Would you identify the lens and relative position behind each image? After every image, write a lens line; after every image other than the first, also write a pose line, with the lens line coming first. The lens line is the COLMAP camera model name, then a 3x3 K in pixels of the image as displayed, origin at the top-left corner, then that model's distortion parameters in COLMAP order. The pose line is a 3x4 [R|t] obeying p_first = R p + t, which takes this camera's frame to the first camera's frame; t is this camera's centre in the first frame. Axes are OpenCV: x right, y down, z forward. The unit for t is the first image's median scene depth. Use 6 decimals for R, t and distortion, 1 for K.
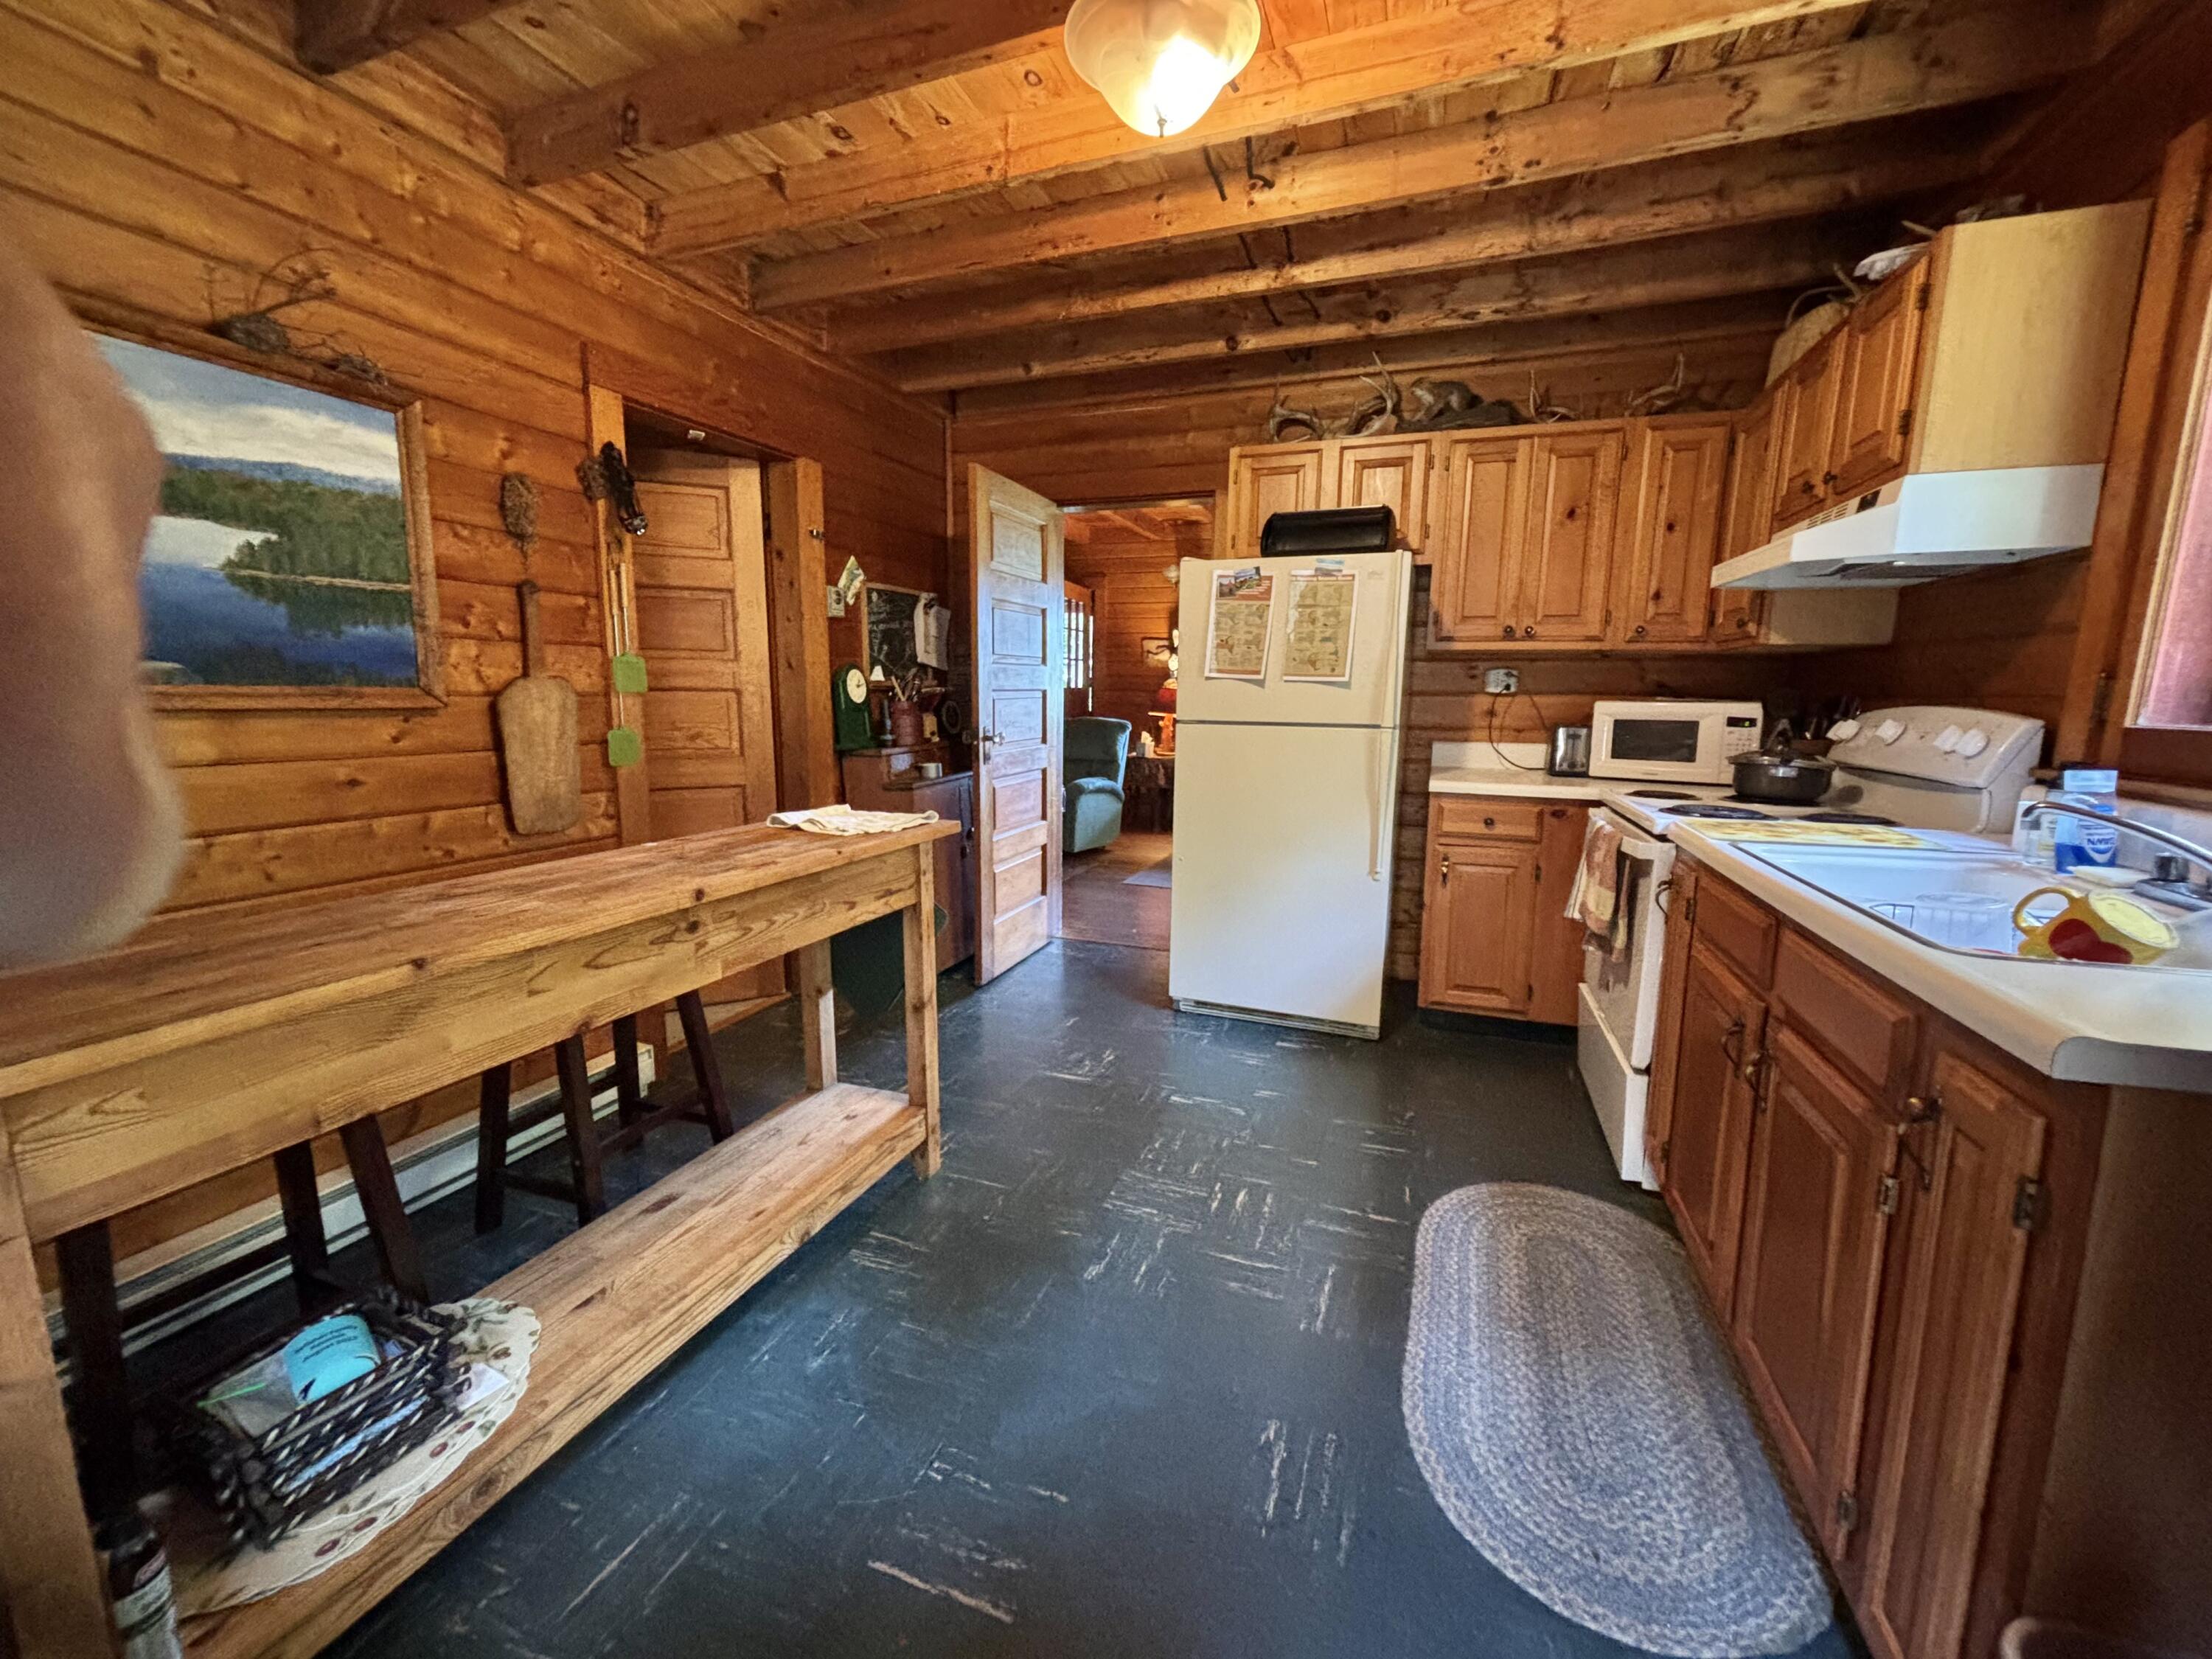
lens RADIAL K [[887.8, 0, 1091.7], [0, 887.8, 830.3], [0, 0, 1]] dist [0.000445, -0.000483]
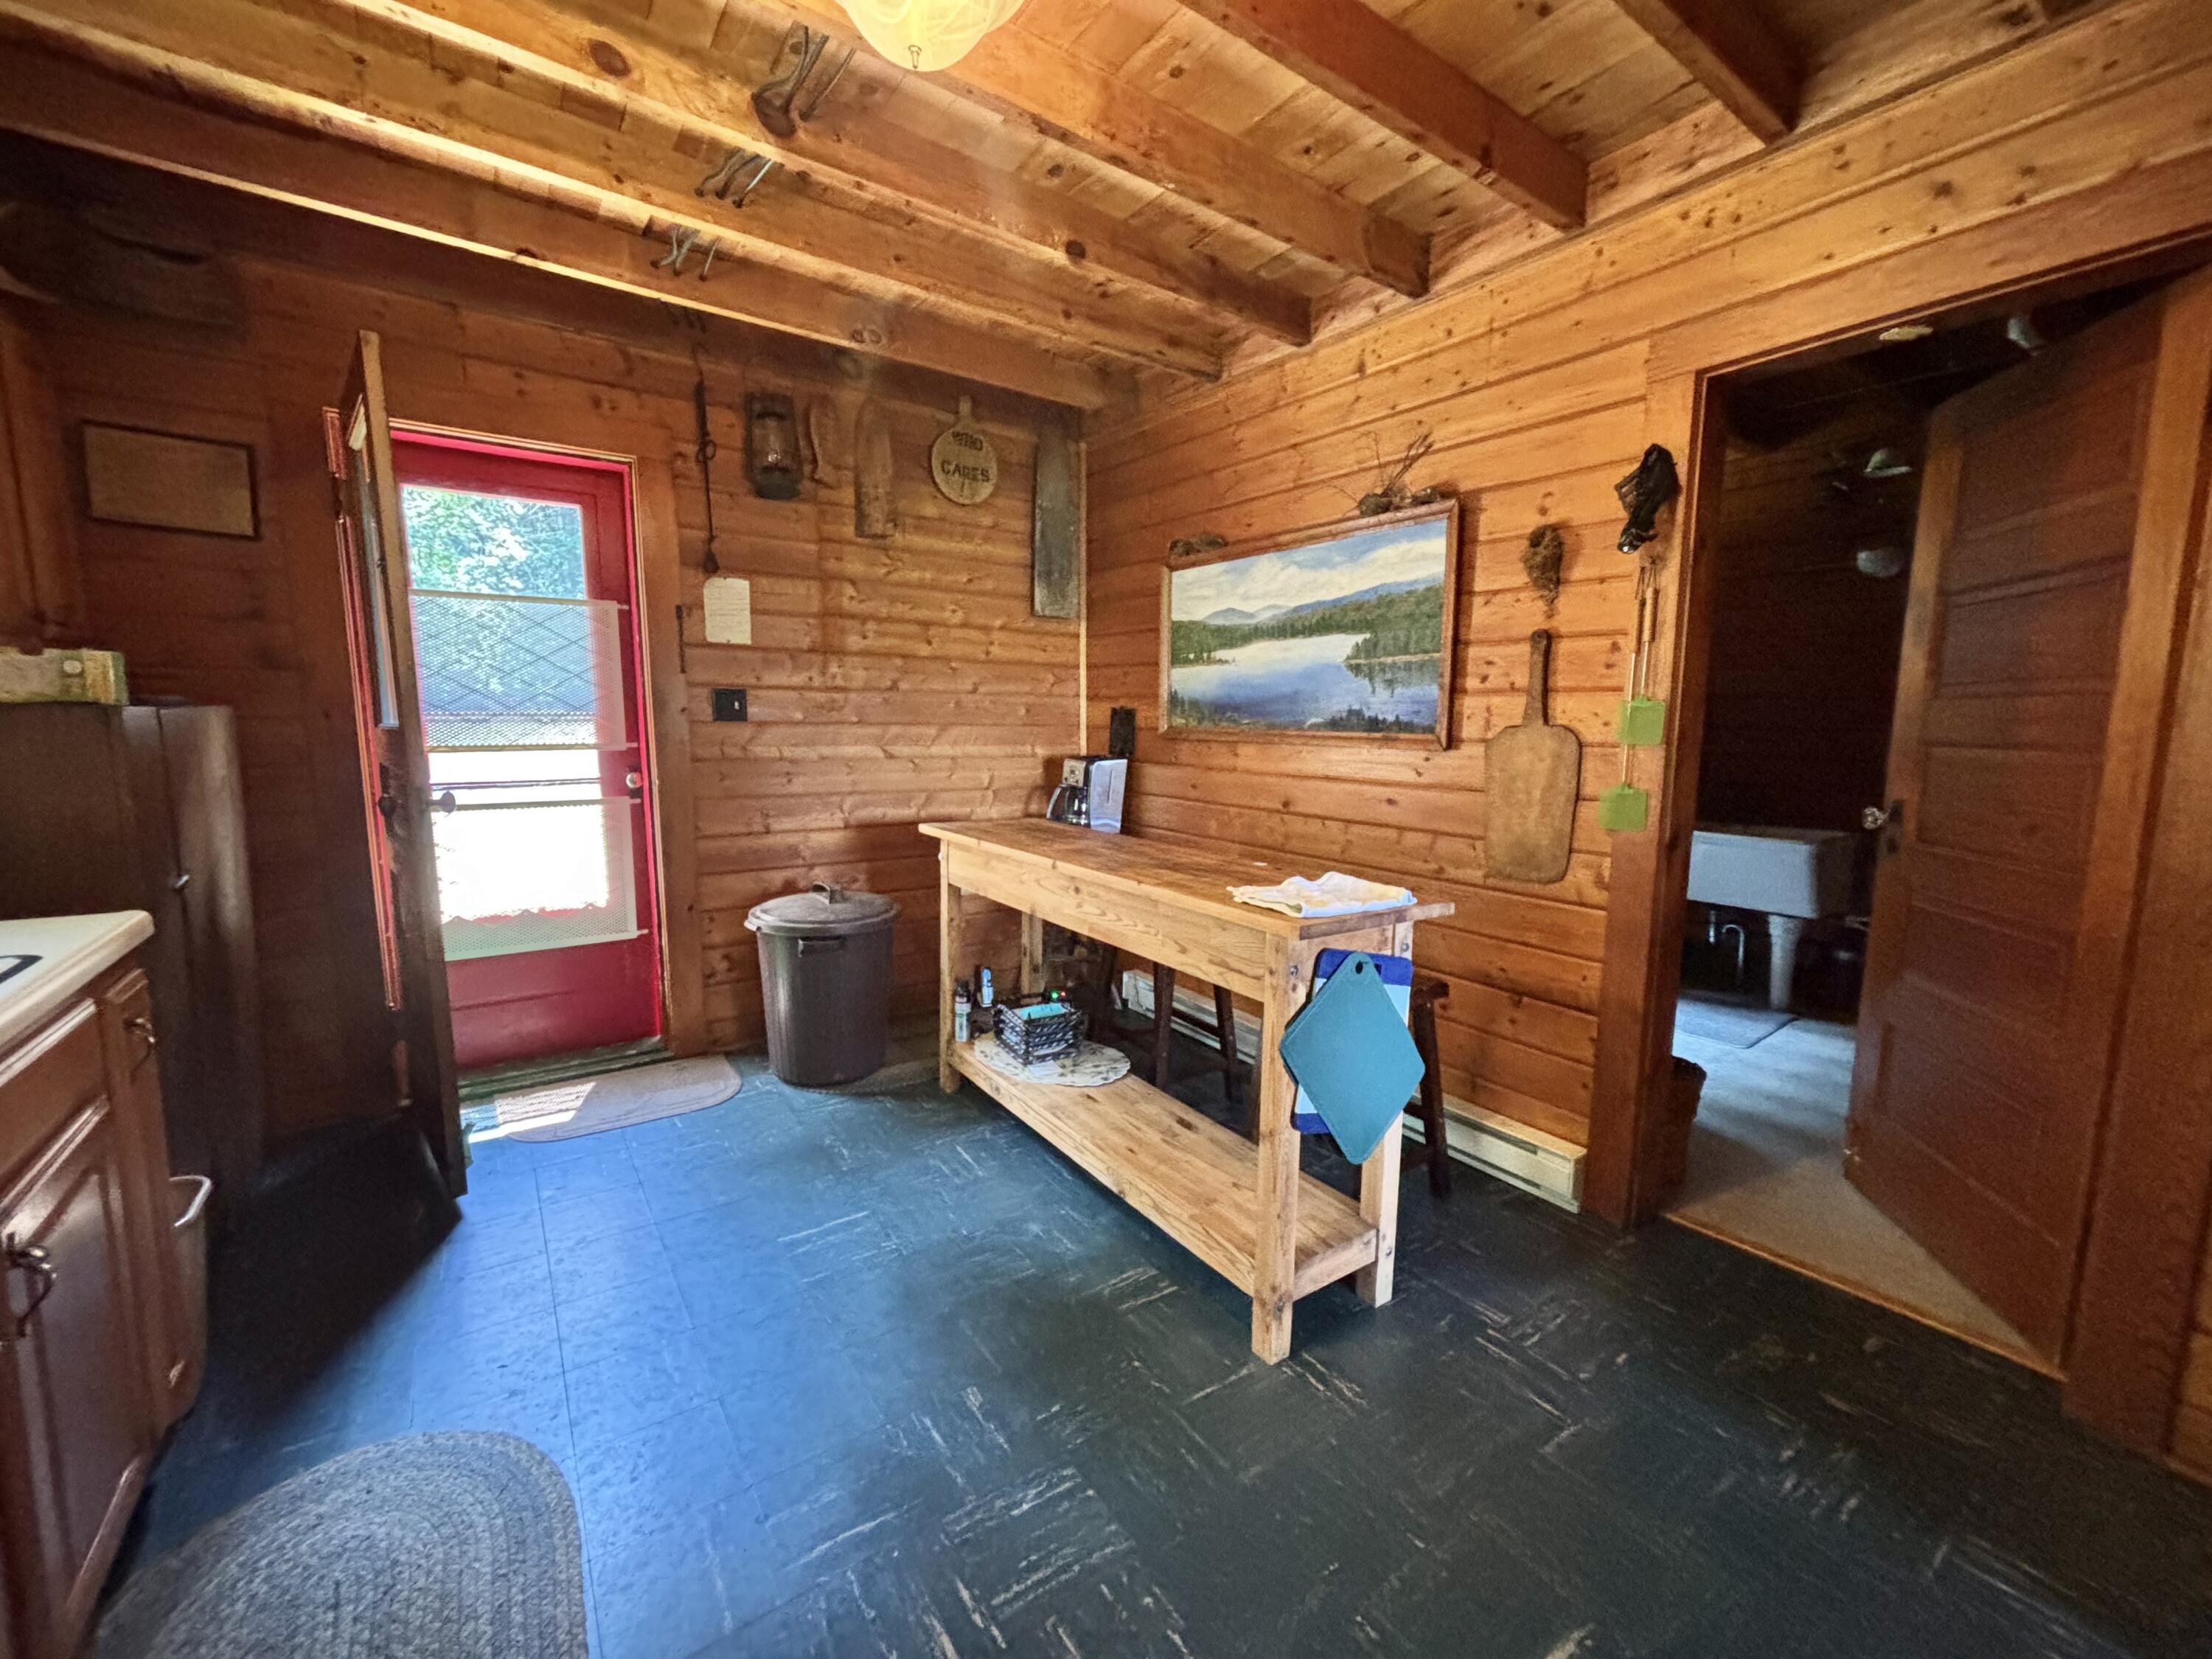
lens RADIAL K [[887.8, 0, 1094.7], [0, 887.8, 822.0], [0, 0, 1]] dist [0.000445, -0.000483]
pose [[-0.567910, 0.083948, -0.818799, 0.623307], [-0.142387, 0.969767, 0.198184, -0.249867], [0.810681, 0.229137, -0.538787, 1.490556]]
